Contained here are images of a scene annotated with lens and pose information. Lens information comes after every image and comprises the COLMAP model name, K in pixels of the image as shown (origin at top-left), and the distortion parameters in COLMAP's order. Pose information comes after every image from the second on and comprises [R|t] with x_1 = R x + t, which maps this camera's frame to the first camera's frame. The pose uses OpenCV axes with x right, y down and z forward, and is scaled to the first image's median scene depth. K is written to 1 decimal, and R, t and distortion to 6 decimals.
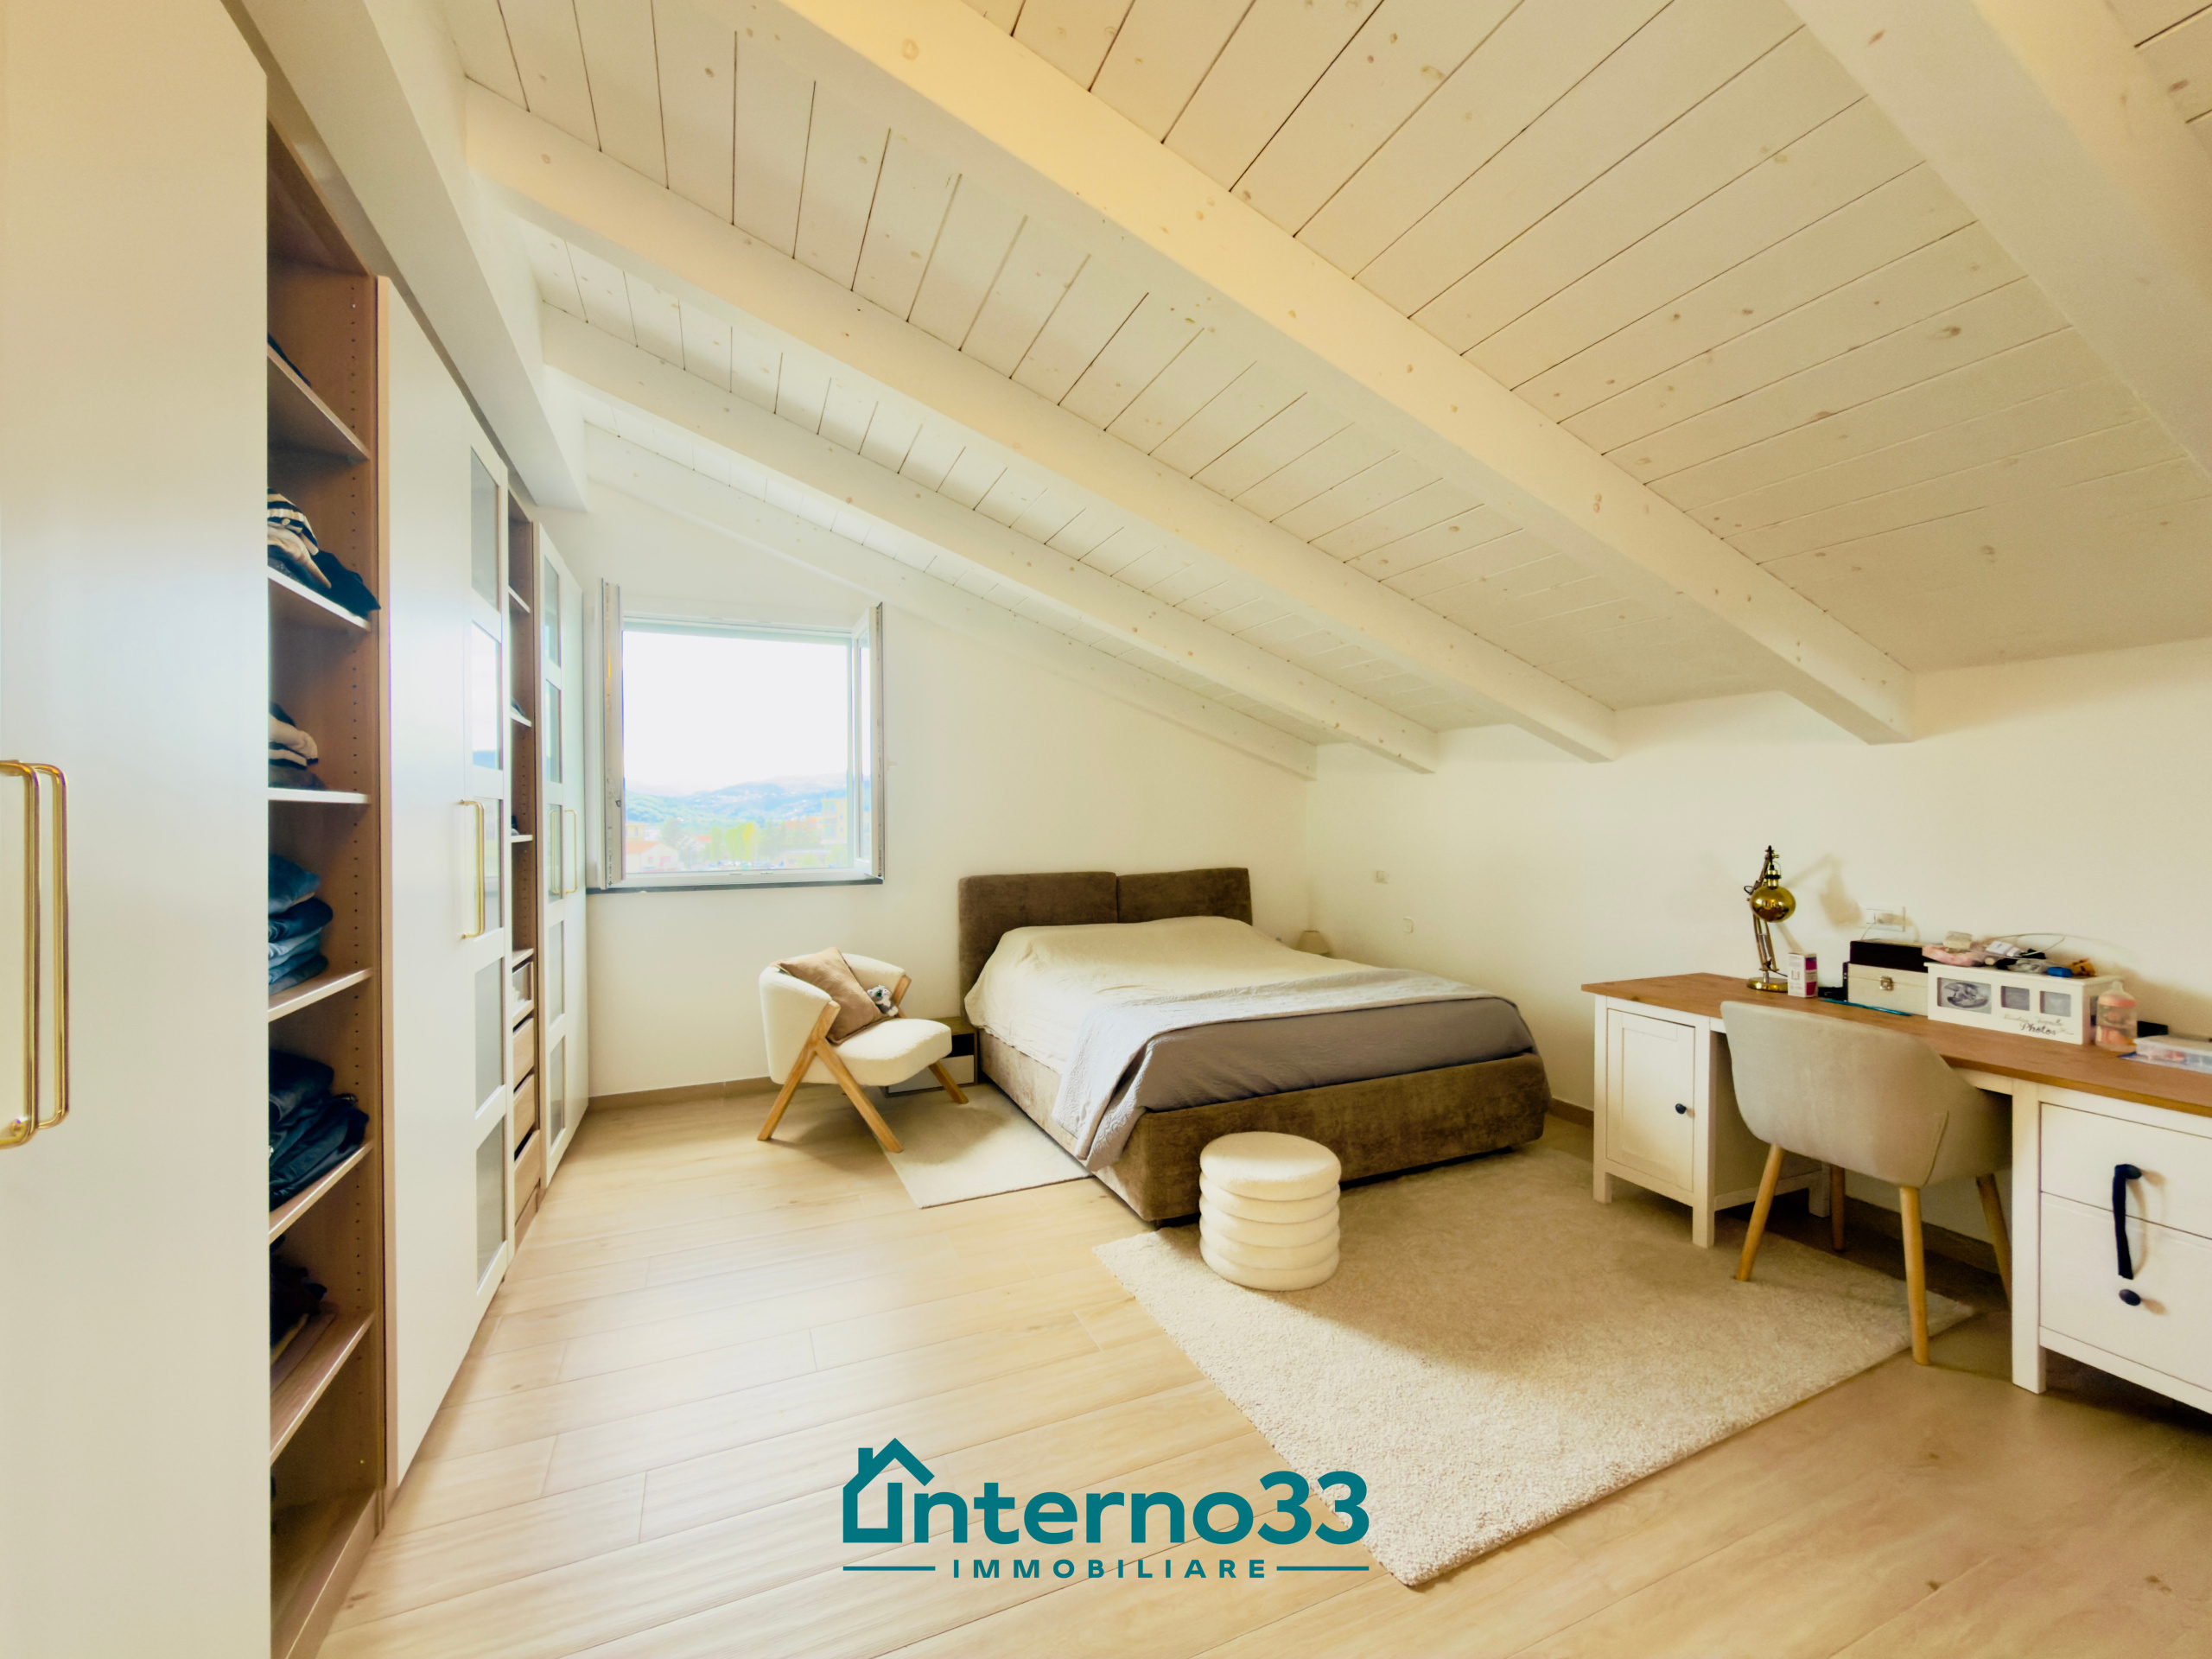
lens RADIAL K [[902.6, 0, 1109.6], [0, 902.6, 824.9], [0, 0, 1]] dist [-0.001650, -0.000041]
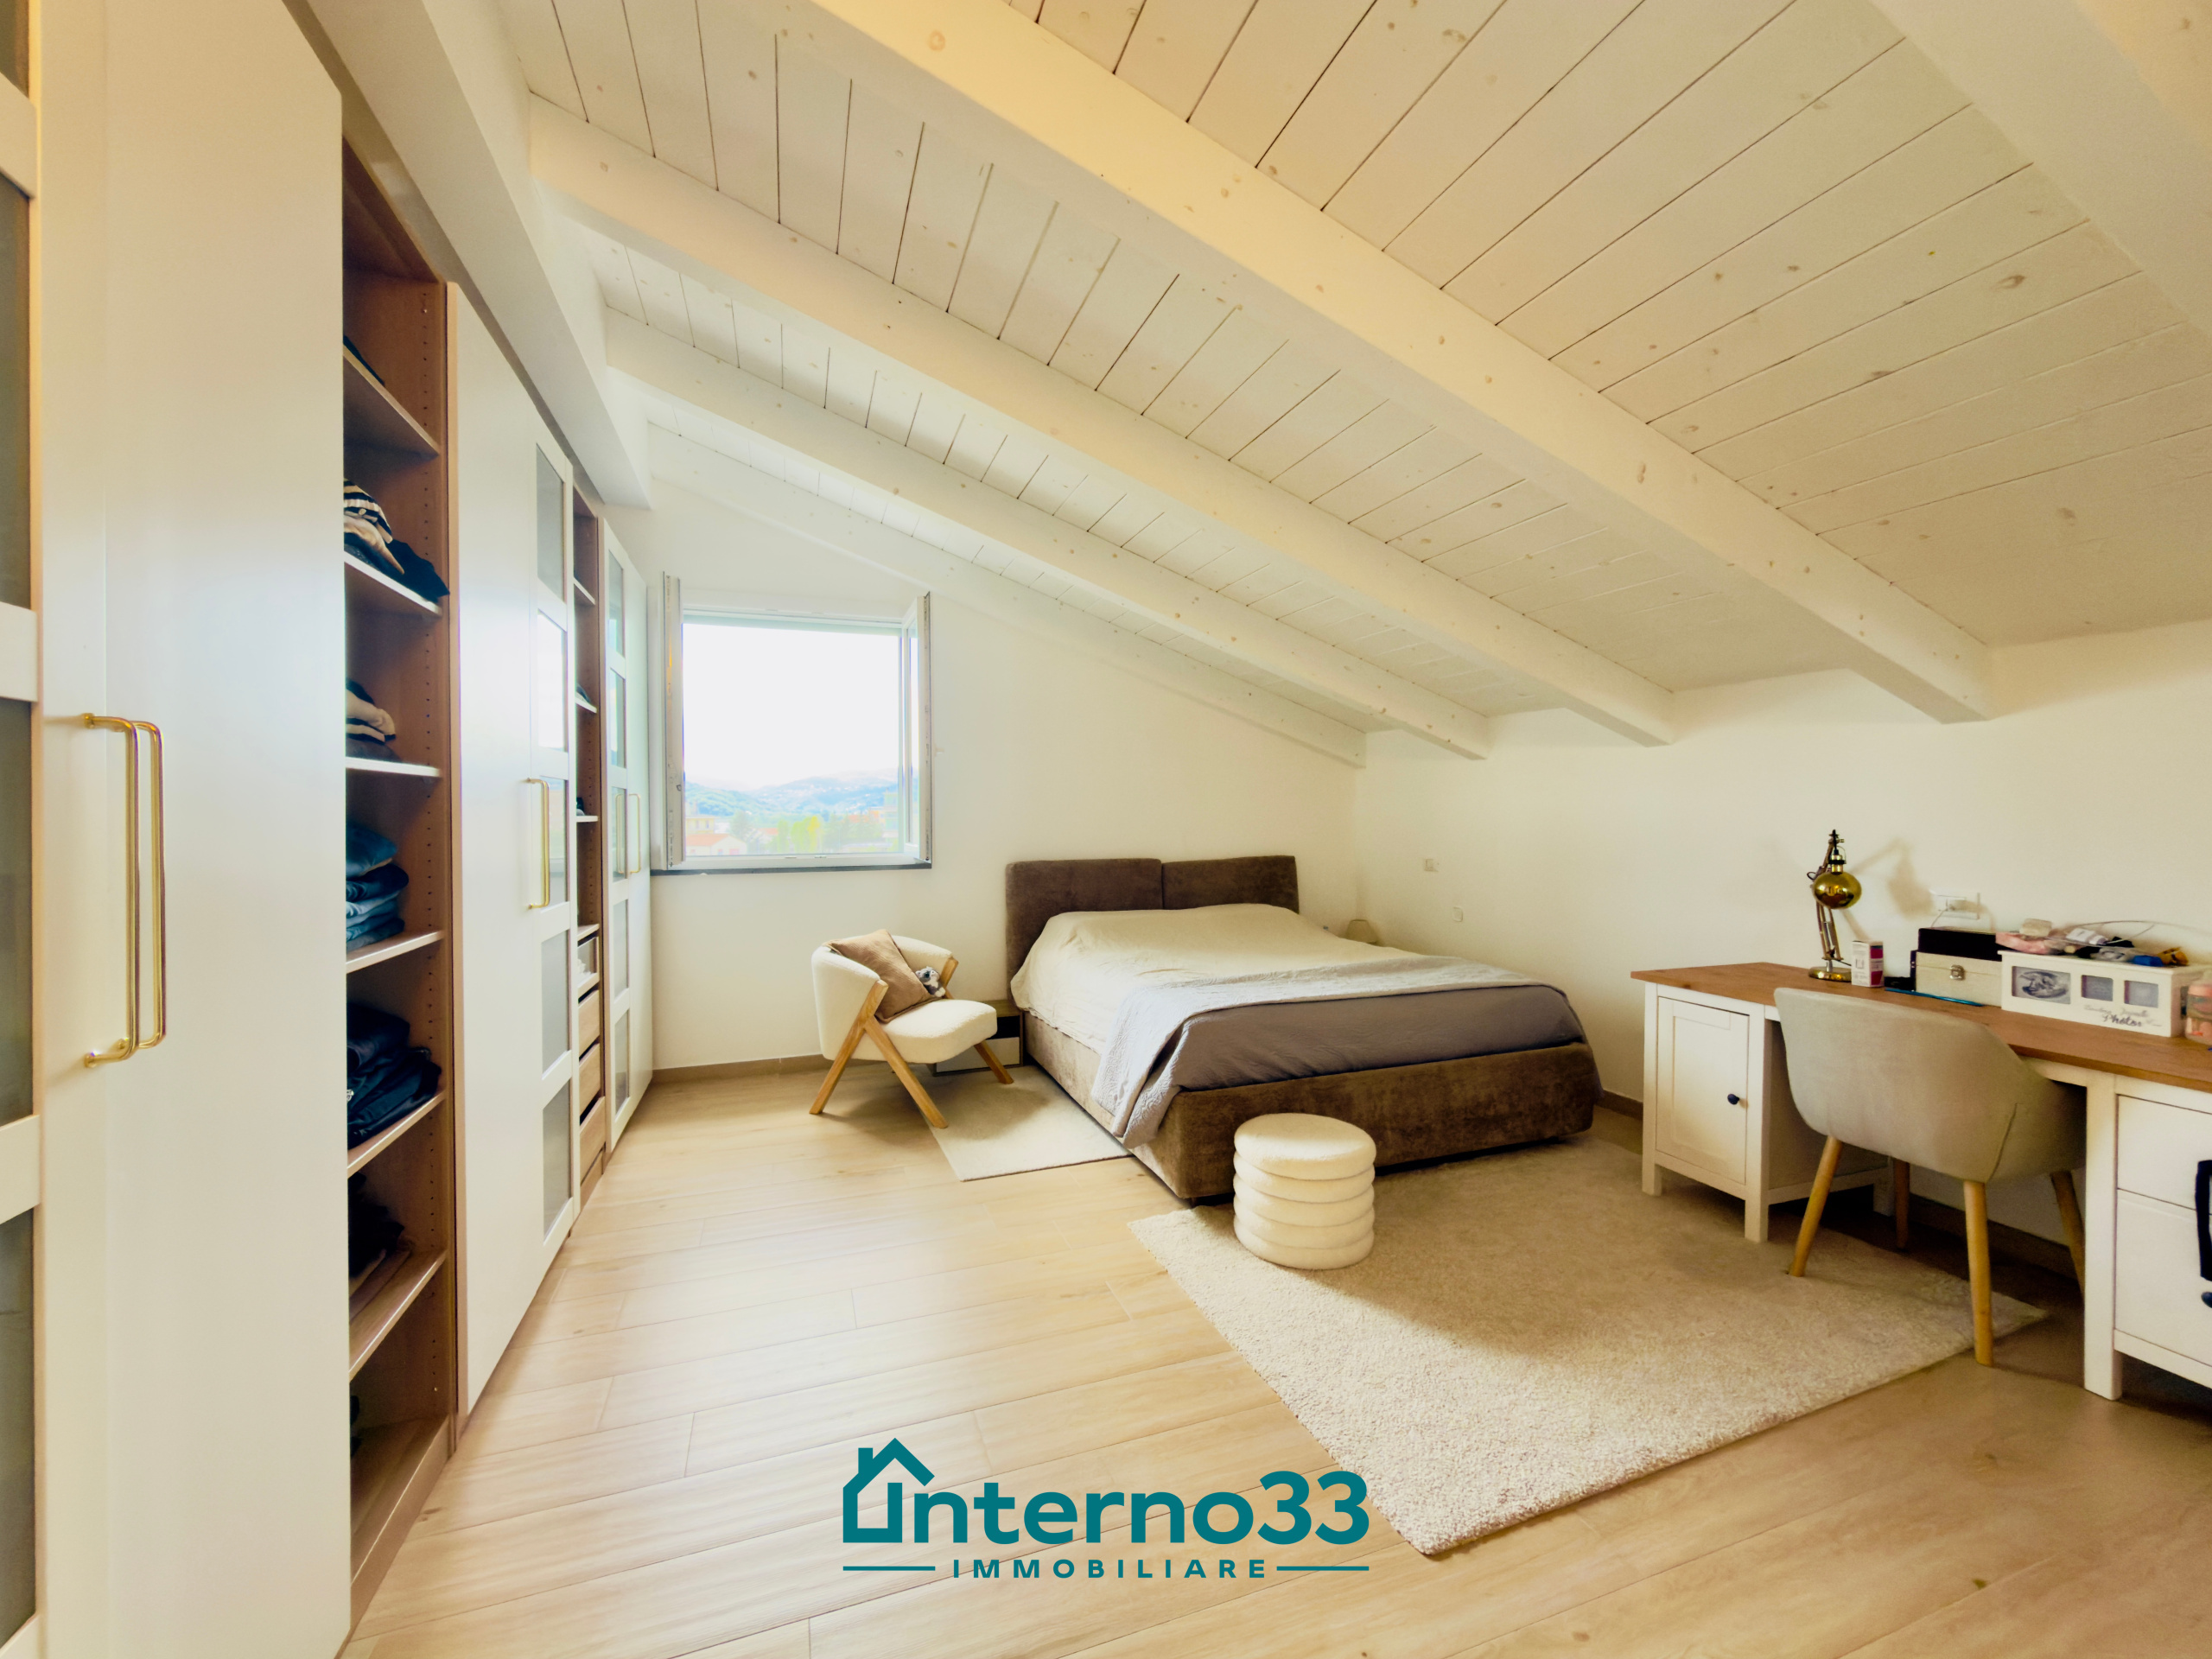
lens RADIAL K [[902.6, 0, 1108.8], [0, 902.6, 826.0], [0, 0, 1]] dist [-0.001650, -0.000041]
pose [[0.997904, 0.002565, -0.064667, 0.028066], [-0.002098, 0.999971, 0.007292, 0.017285], [0.064684, -0.007141, 0.997880, -0.012327]]
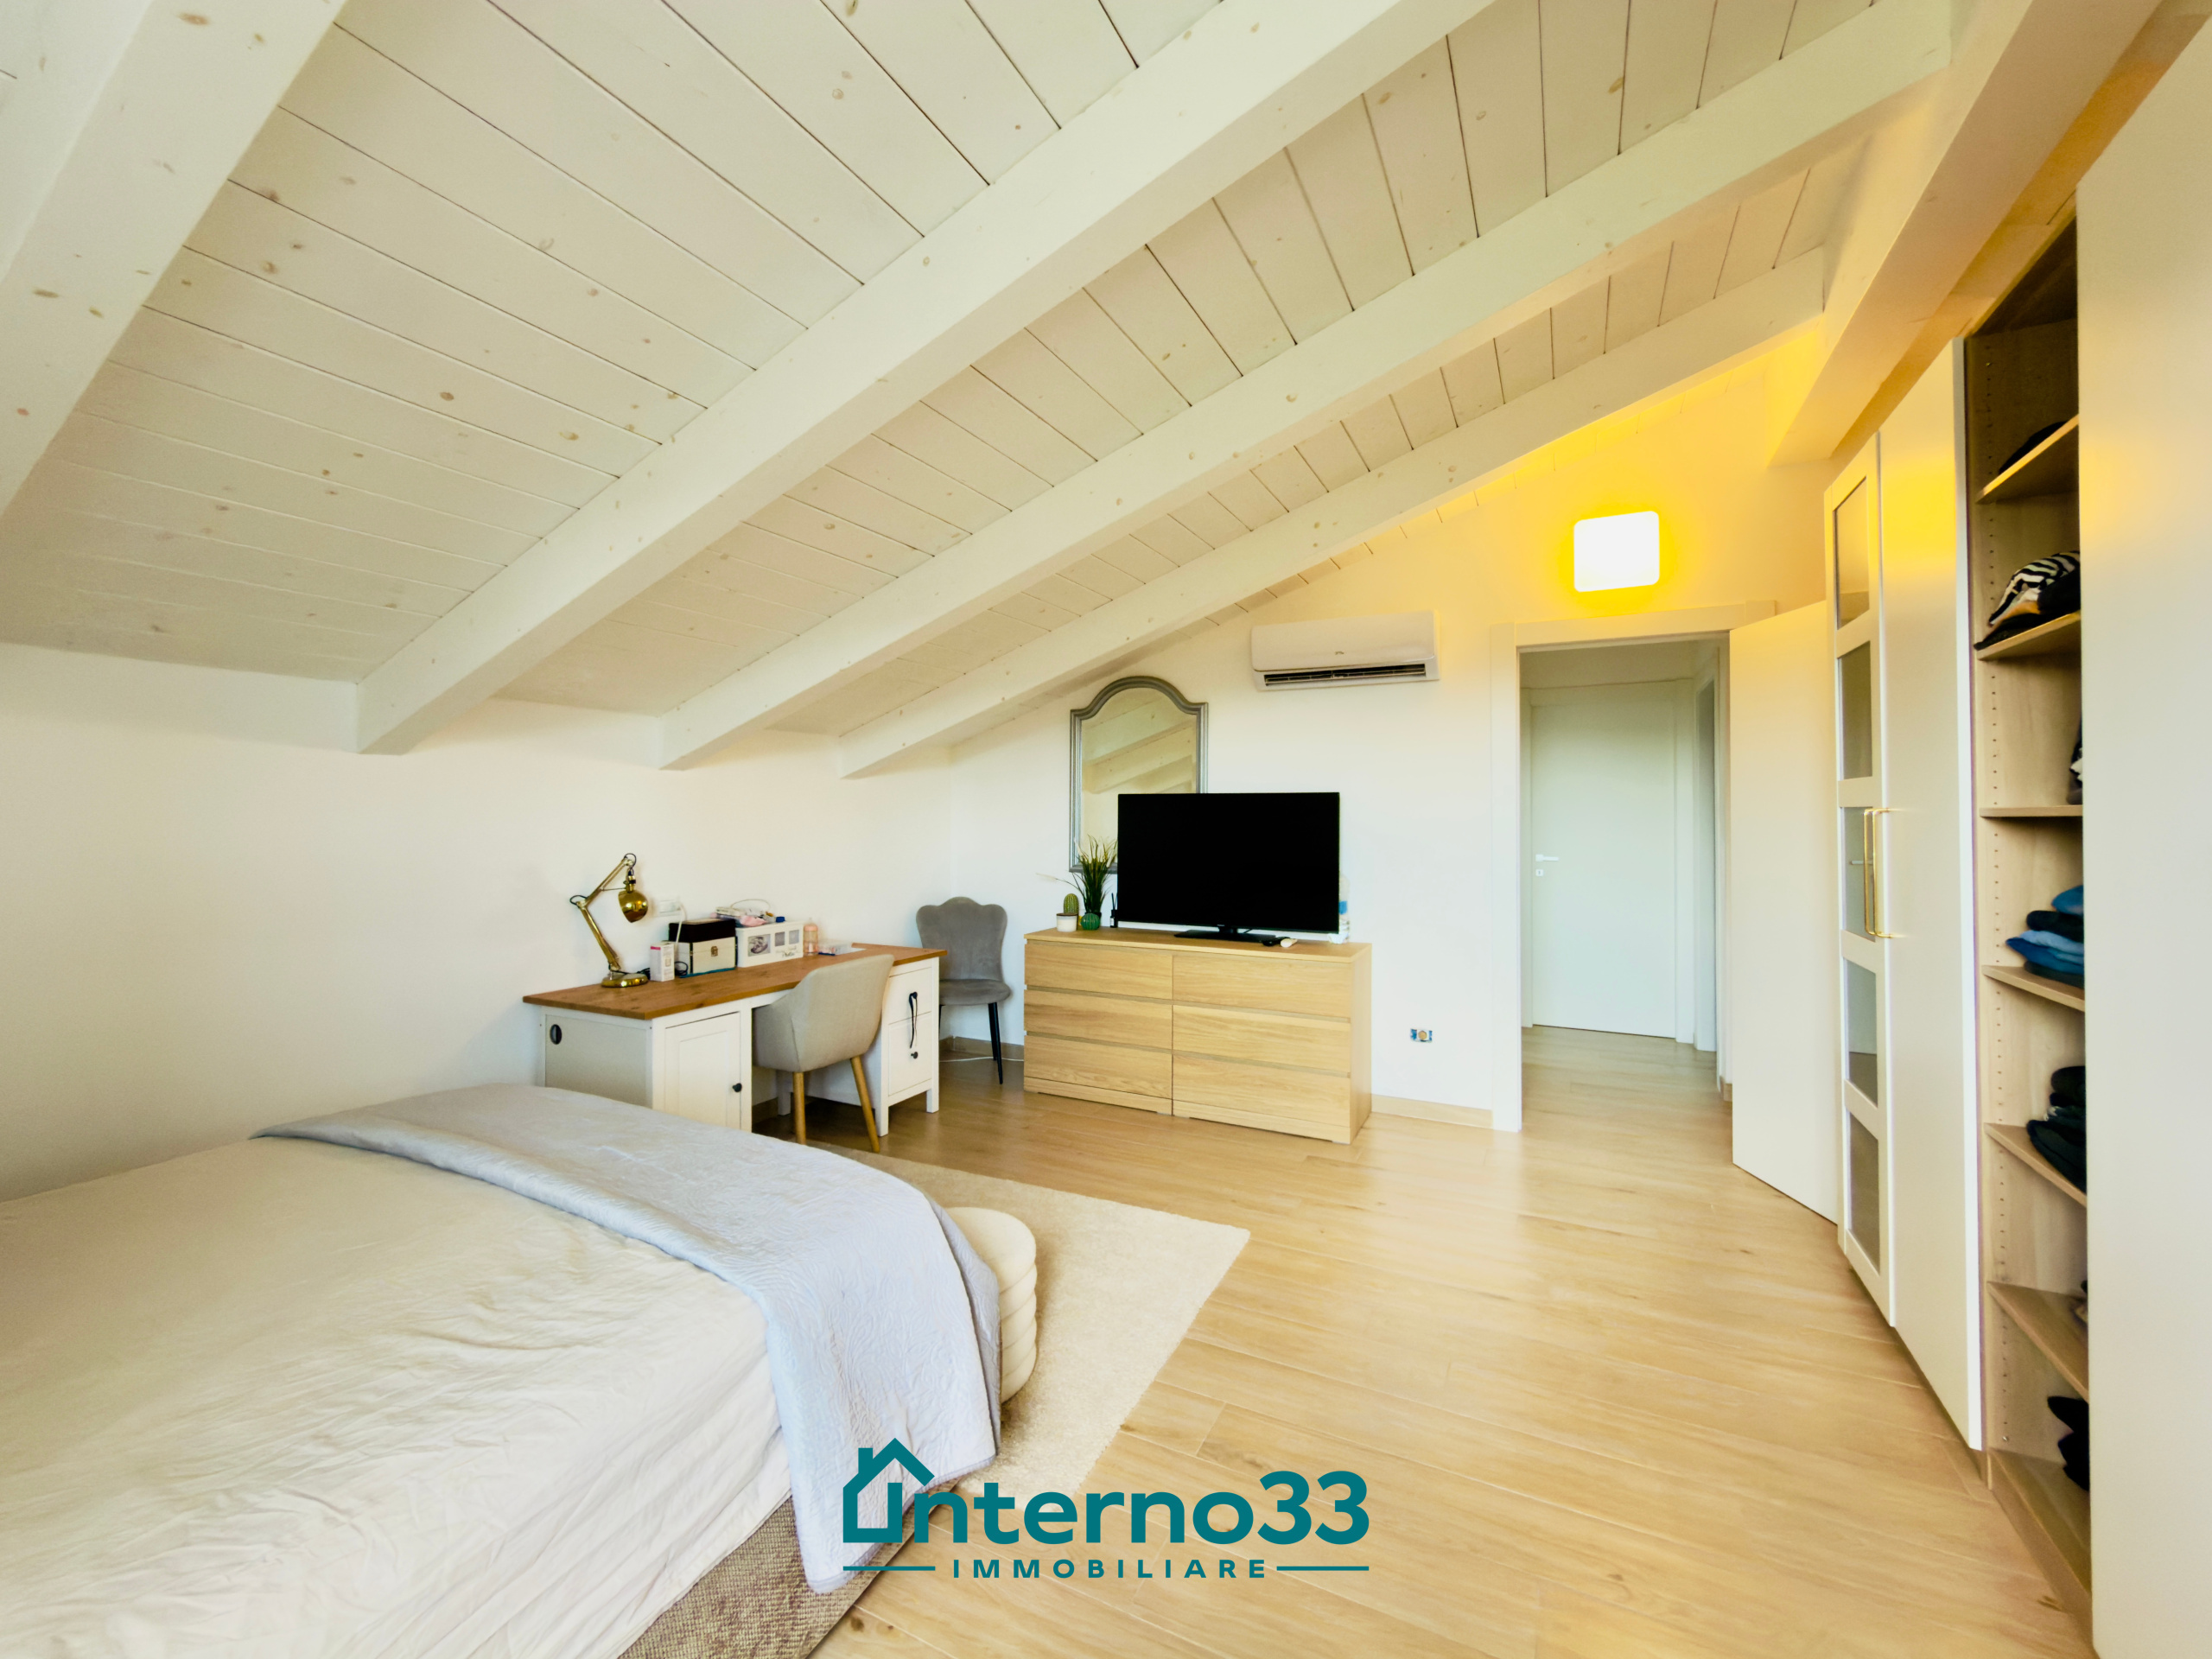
lens RADIAL K [[902.6, 0, 1103.6], [0, 902.6, 817.0], [0, 0, 1]] dist [-0.001650, -0.000041]
pose [[-0.634060, 0.004422, 0.773272, -0.616384], [0.007878, 0.999969, 0.000741, -0.023223], [-0.773244, 0.006561, -0.634075, 1.582164]]
